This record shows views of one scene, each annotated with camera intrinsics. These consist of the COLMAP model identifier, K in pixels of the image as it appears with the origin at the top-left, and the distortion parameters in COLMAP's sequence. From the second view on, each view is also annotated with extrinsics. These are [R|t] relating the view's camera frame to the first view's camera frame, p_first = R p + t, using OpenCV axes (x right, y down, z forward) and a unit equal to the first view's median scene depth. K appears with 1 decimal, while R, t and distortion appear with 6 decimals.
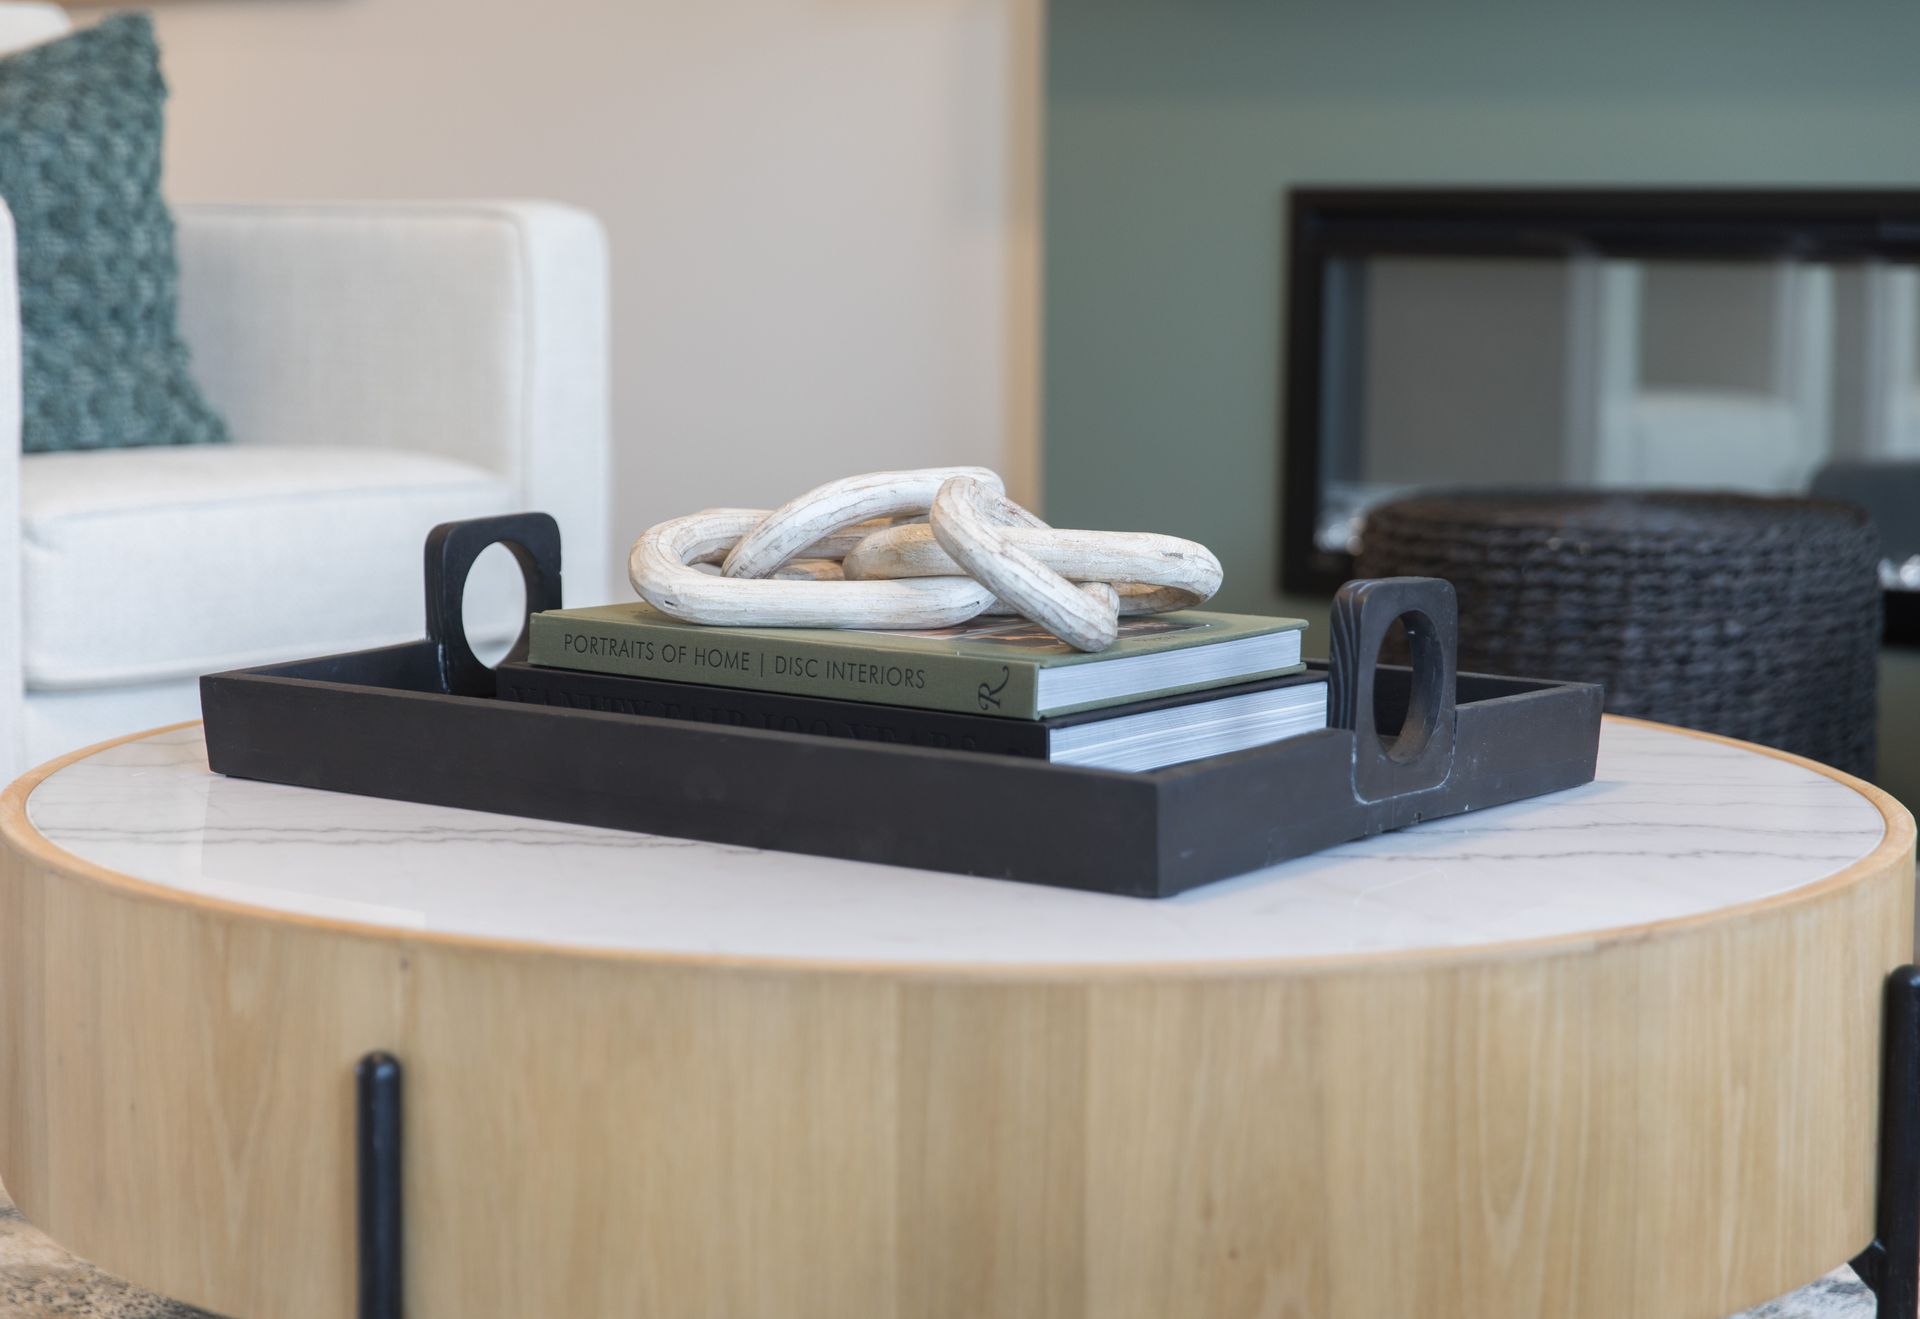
lens RADIAL K [[3605.6, 0, 966.6], [0, 3605.6, 645.9], [0, 0, 1]] dist [0.018647, 0.000000]
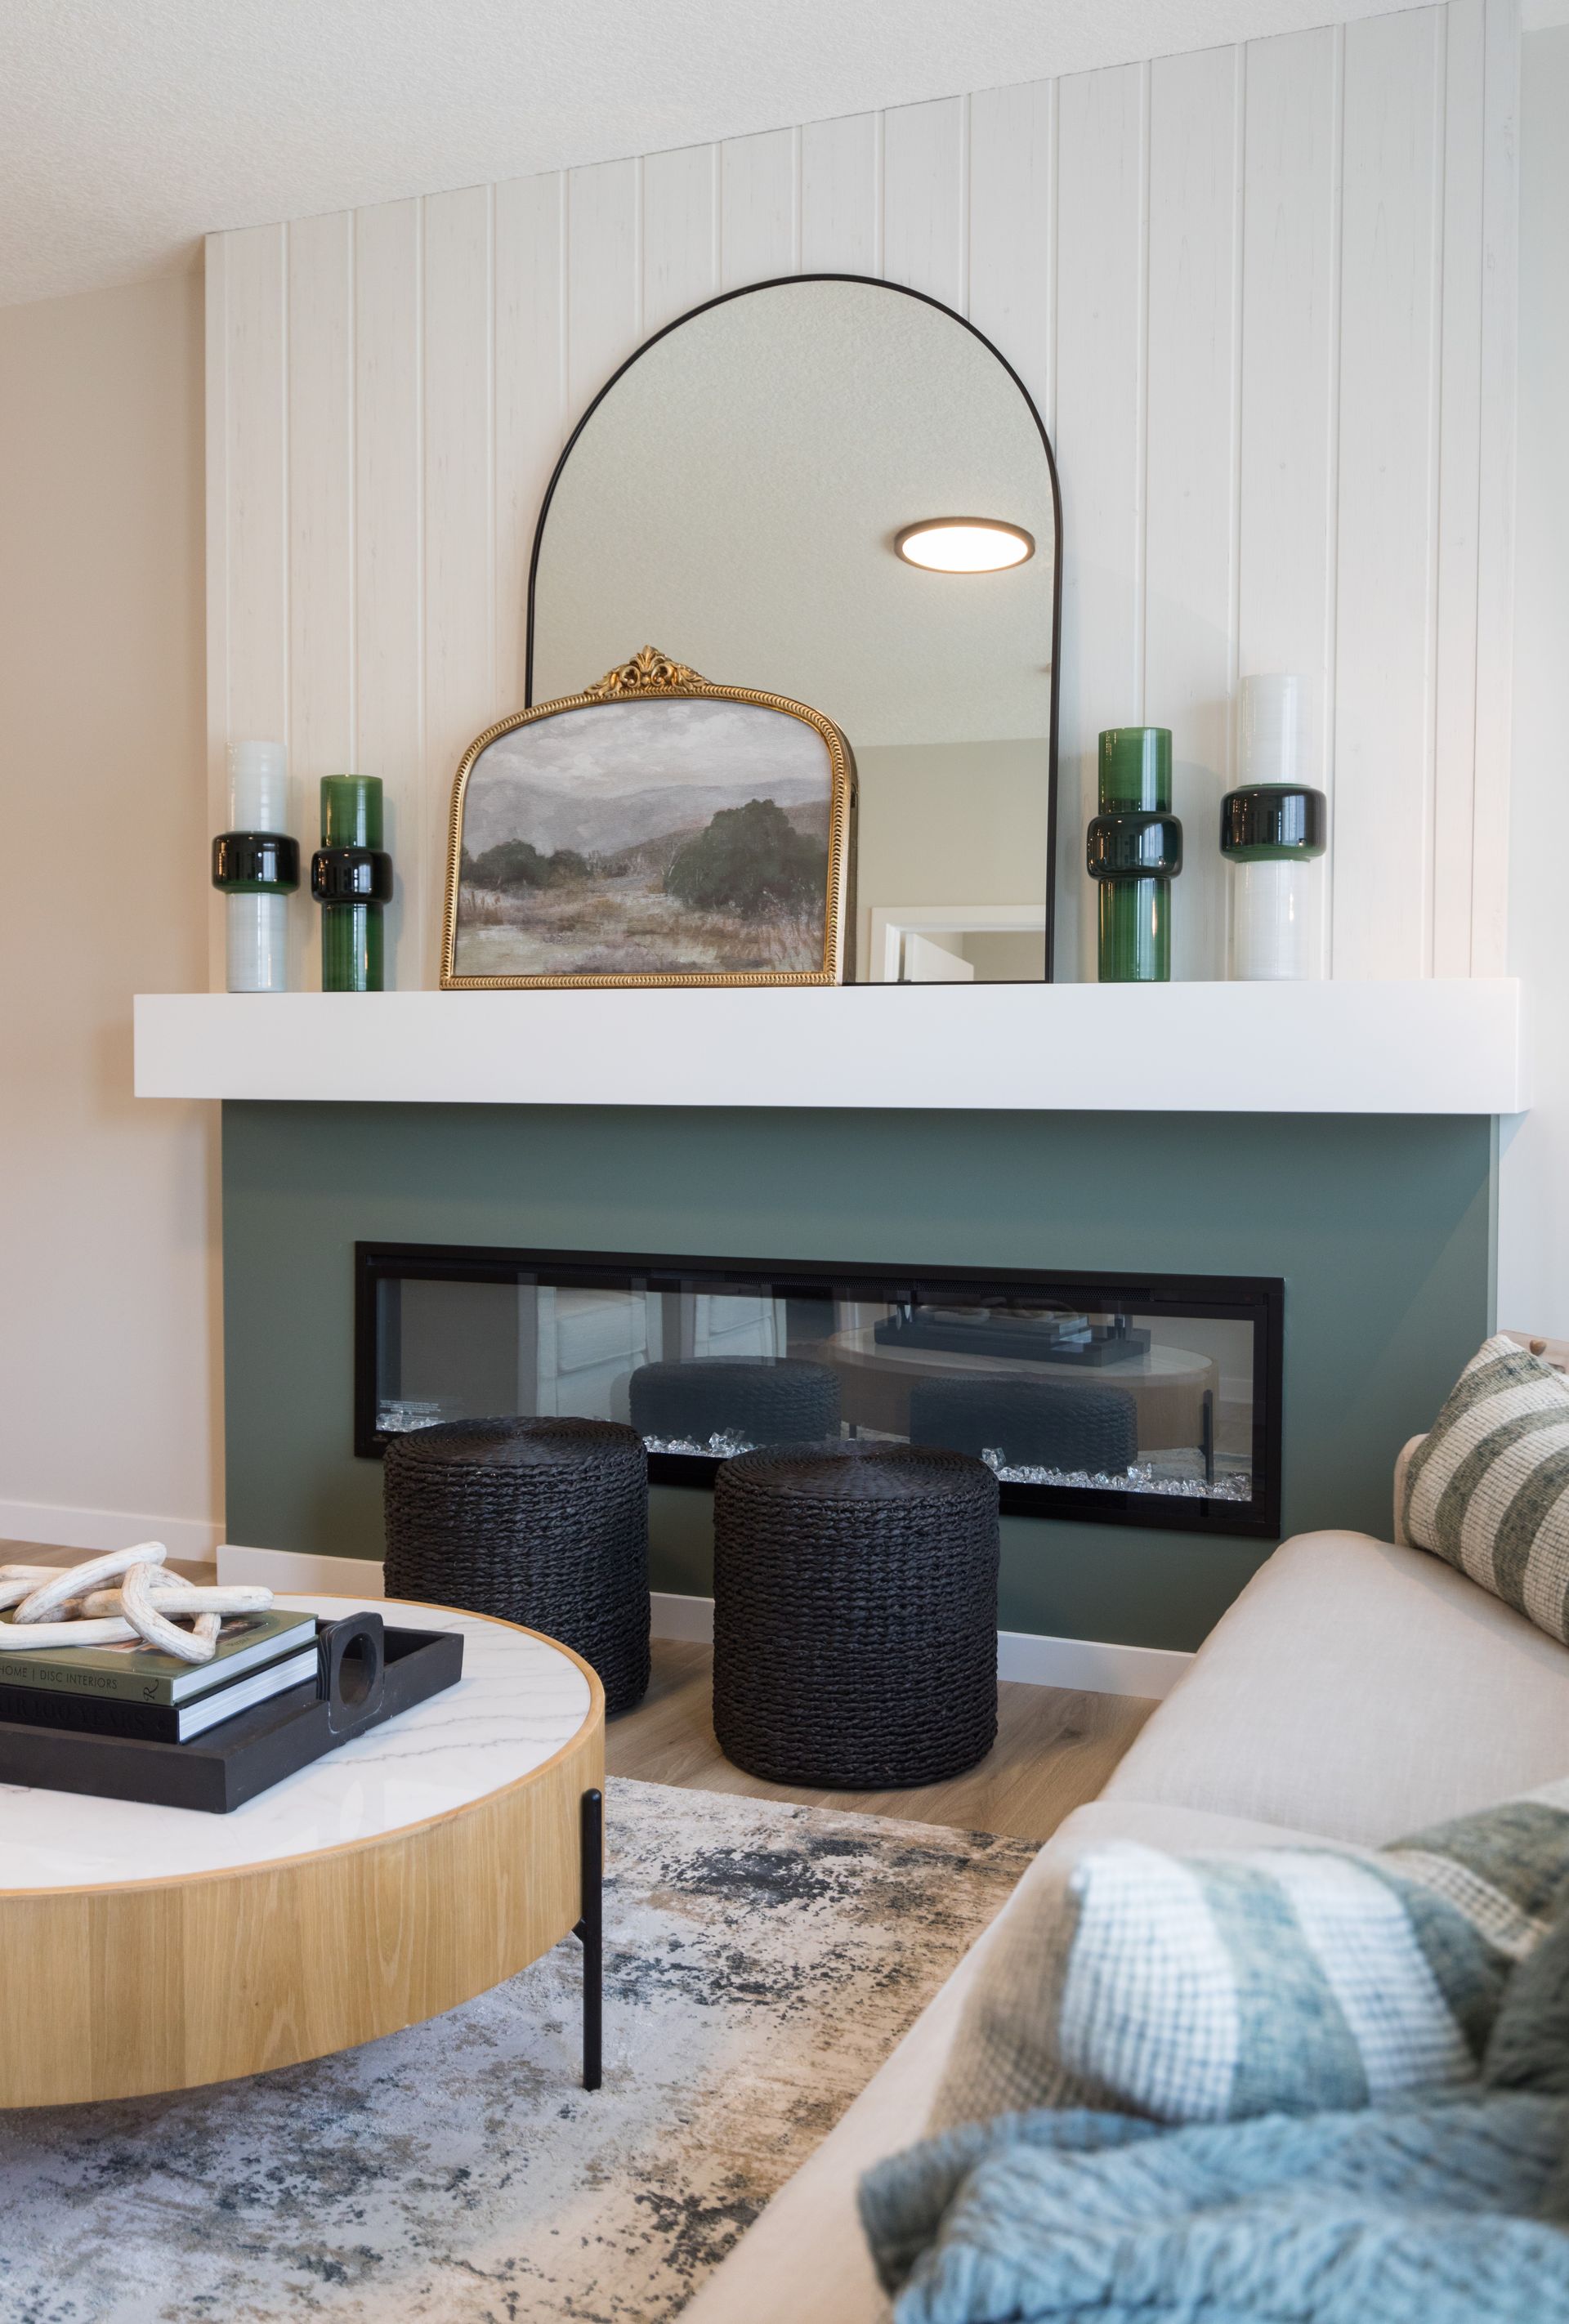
lens RADIAL K [[2071.9, 0, 796.5], [0, 2071.9, 1147.3], [0, 0, 1]] dist [0.006476, 0.009997]
pose [[0.963962, -0.019823, 0.265301, 0.060948], [0.040337, 0.996581, -0.072100, -0.219551], [-0.262964, 0.080203, 0.961466, -0.287212]]
